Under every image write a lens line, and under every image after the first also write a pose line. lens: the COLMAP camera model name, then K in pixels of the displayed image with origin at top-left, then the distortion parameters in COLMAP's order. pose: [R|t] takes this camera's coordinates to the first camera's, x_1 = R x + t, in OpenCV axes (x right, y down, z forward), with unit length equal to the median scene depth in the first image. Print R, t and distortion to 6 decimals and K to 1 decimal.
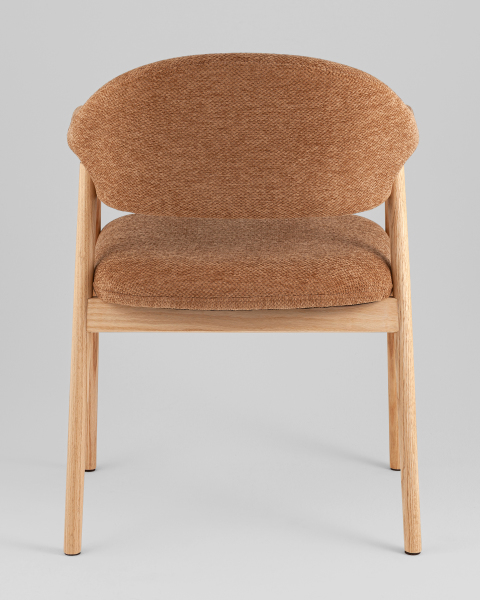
lens RADIAL K [[1938.5, 0, 241.0], [0, 1938.5, 298.4], [0, 0, 1]] dist [-0.374637, 0.000000]
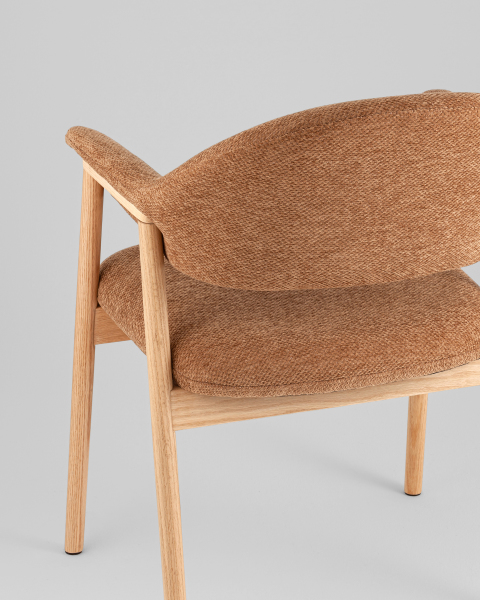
lens RADIAL K [[2078.2, 0, 240.4], [0, 2078.2, 301.1], [0, 0, 1]] dist [-0.218283, 0.000000]
pose [[0.936887, -0.120007, 0.328393, -0.346883], [0.073011, 0.985693, 0.151914, -0.173895], [-0.341925, -0.118350, 0.932245, 0.197838]]
